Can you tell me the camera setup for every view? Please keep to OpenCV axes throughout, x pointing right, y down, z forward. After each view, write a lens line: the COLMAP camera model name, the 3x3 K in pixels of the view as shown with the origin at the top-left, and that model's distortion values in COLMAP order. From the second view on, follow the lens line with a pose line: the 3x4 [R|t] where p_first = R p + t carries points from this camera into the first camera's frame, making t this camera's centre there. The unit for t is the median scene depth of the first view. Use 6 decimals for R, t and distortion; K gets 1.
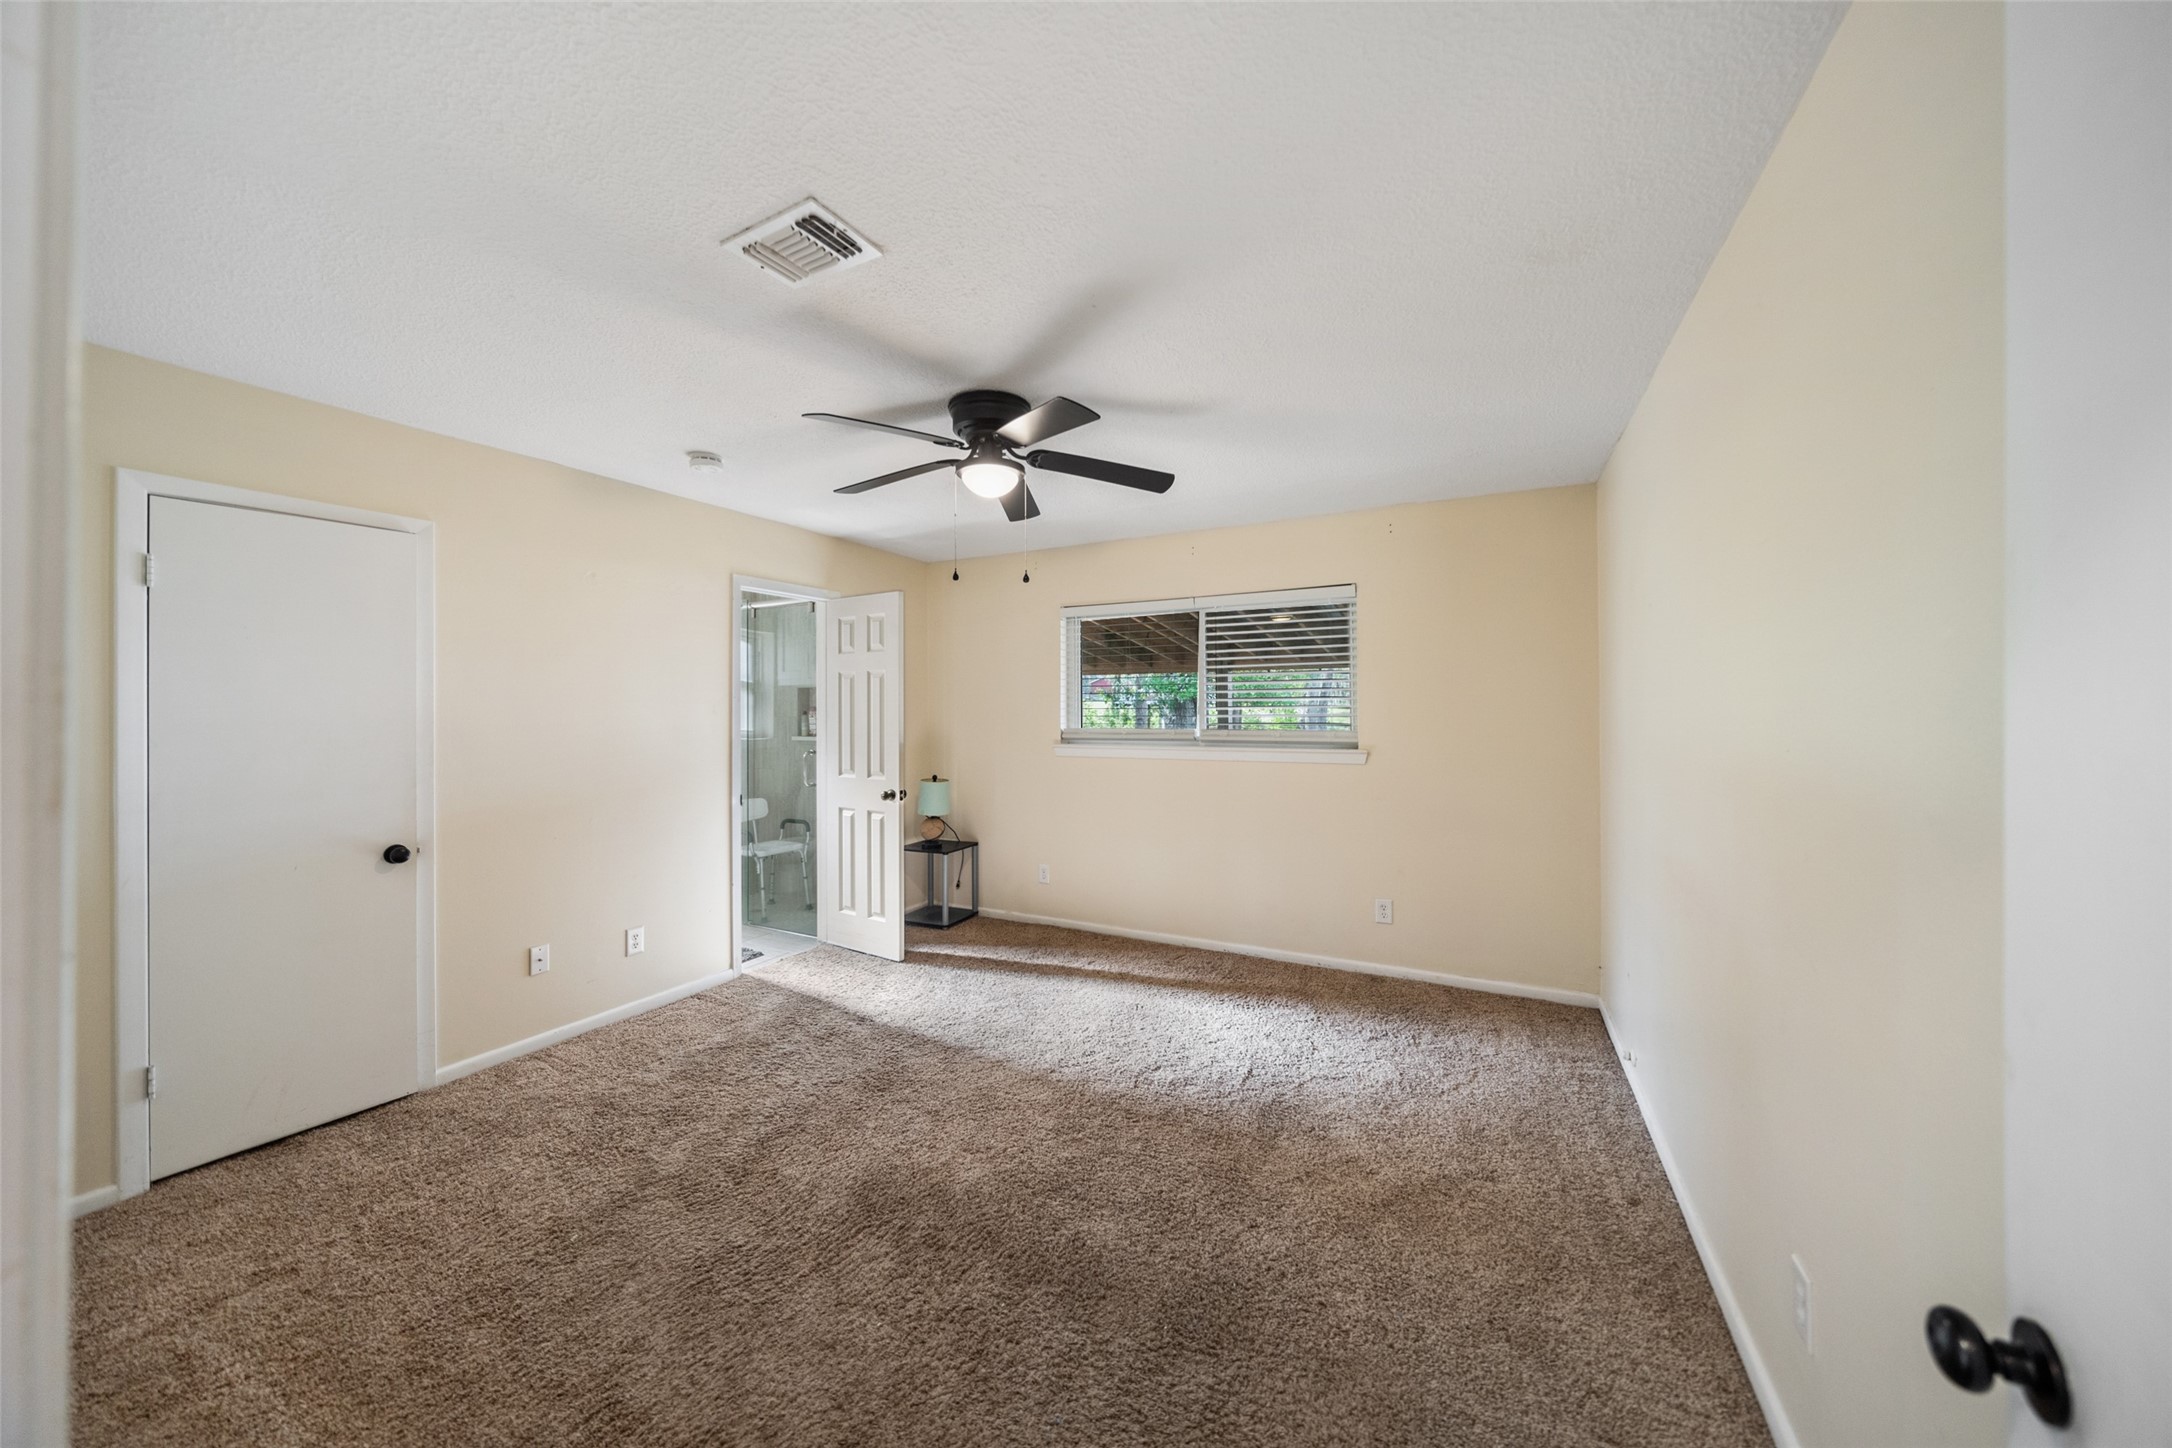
lens RADIAL K [[750.9, 0, 1097.4], [0, 750.9, 714.3], [0, 0, 1]] dist [-0.005803, -0.000097]
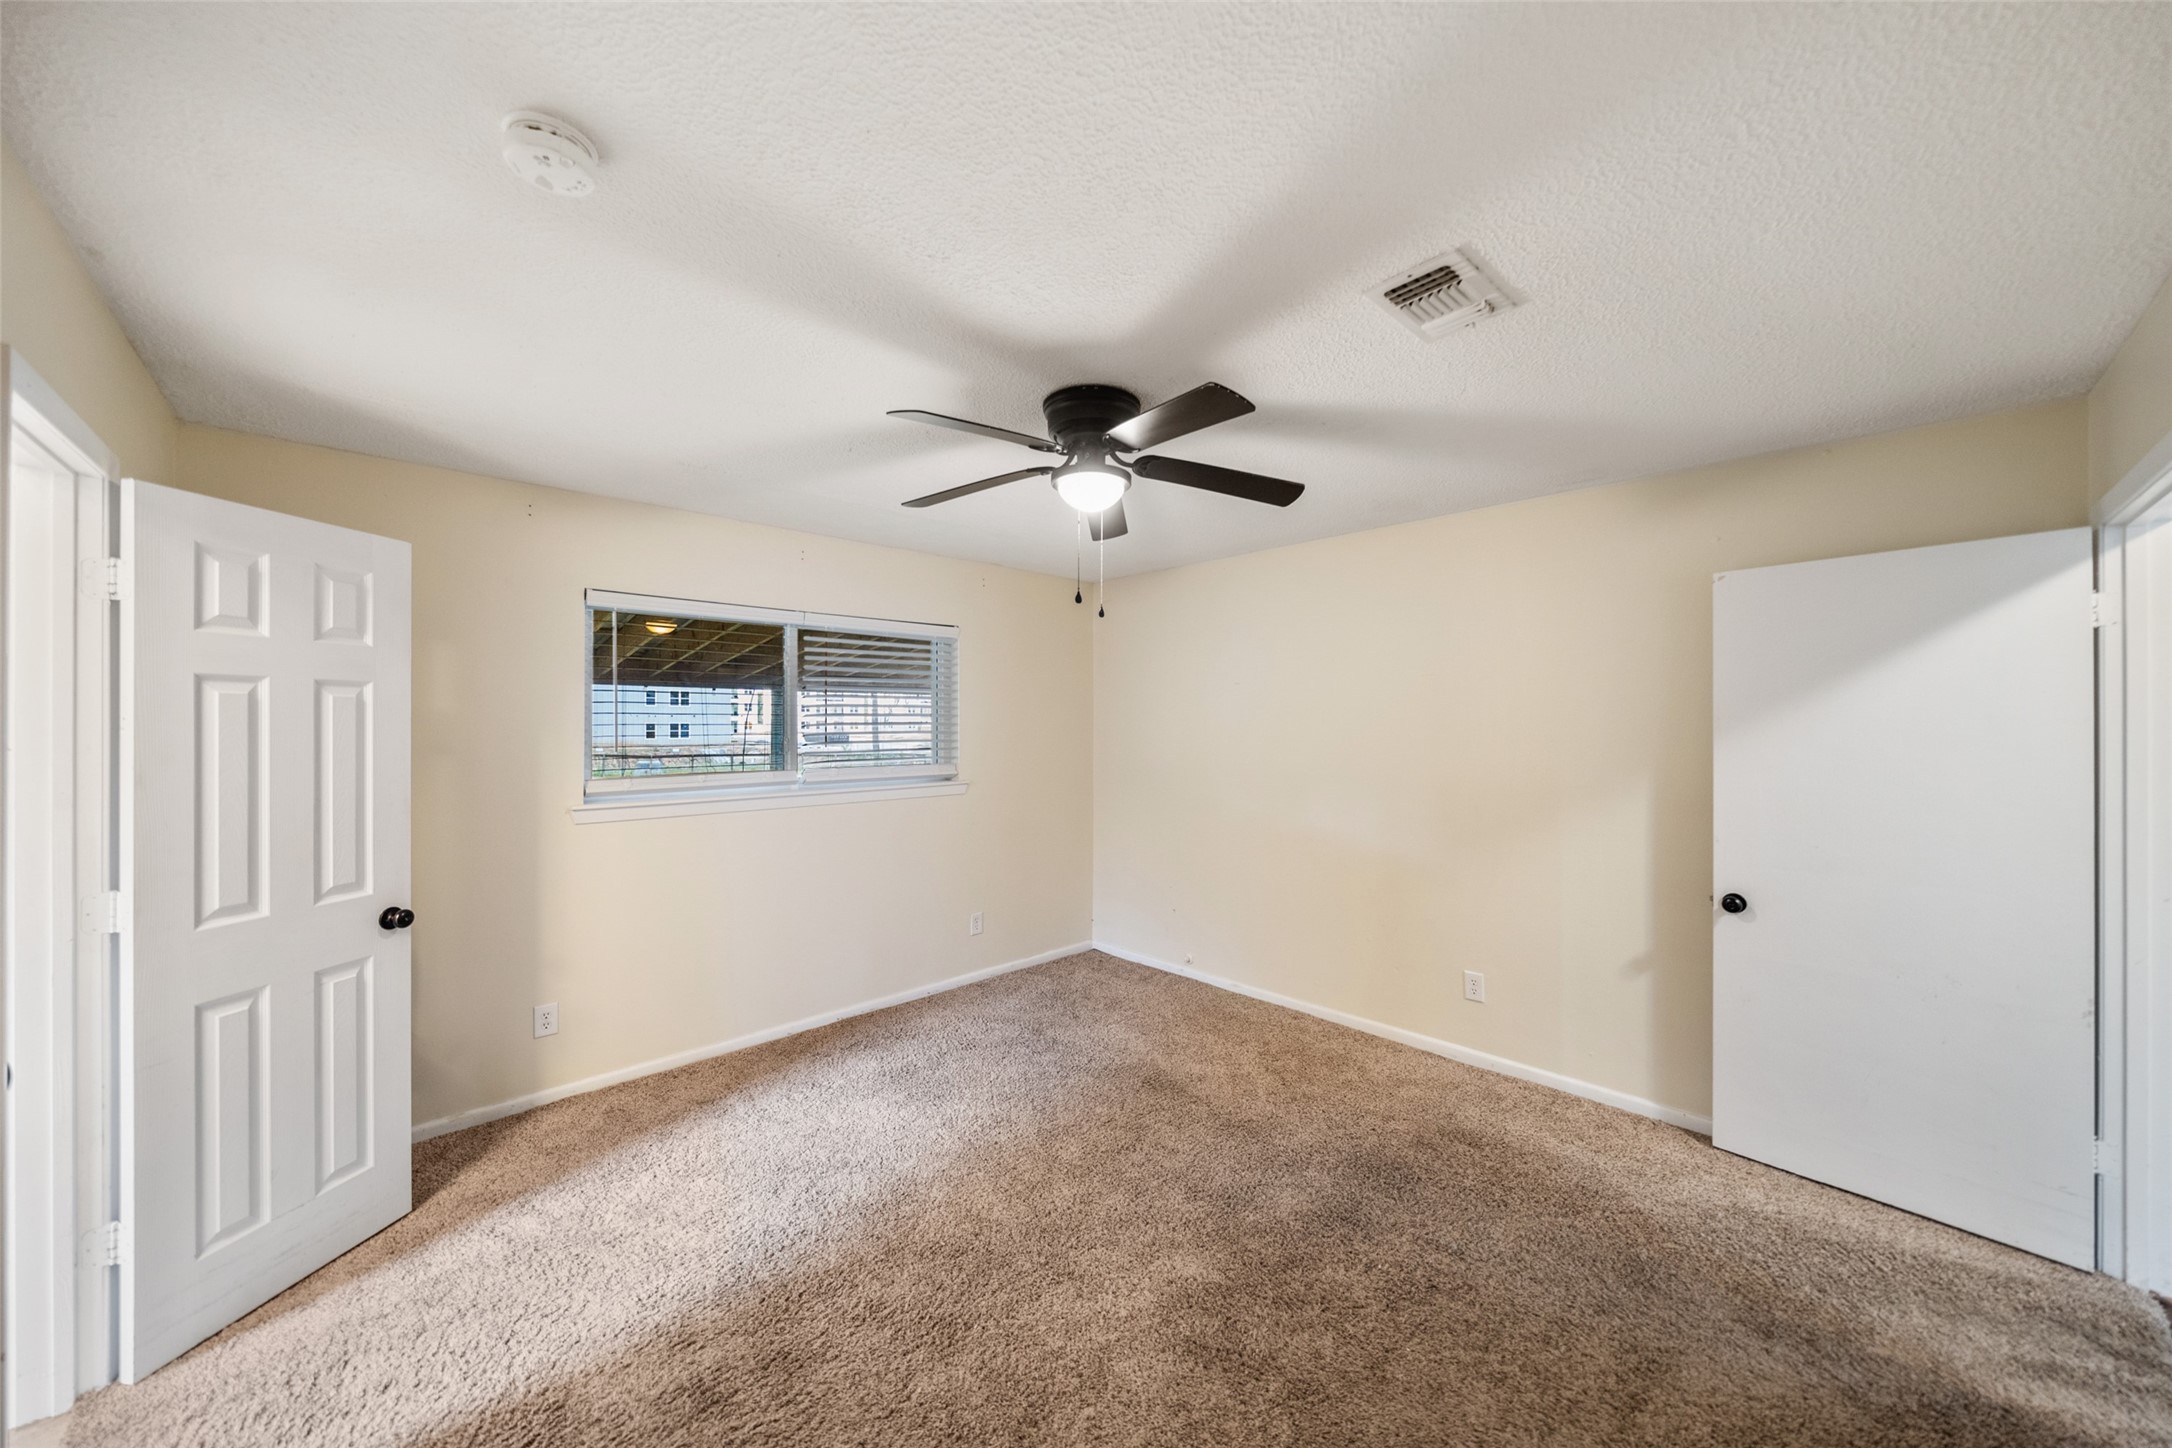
lens RADIAL K [[750.9, 0, 1100.2], [0, 750.9, 726.5], [0, 0, 1]] dist [-0.005803, -0.000097]
pose [[0.313325, 0.003771, 0.949639, -0.618380], [0.001017, 0.999990, -0.004306, -0.026377], [-0.949645, 0.002315, 0.313318, 0.467224]]
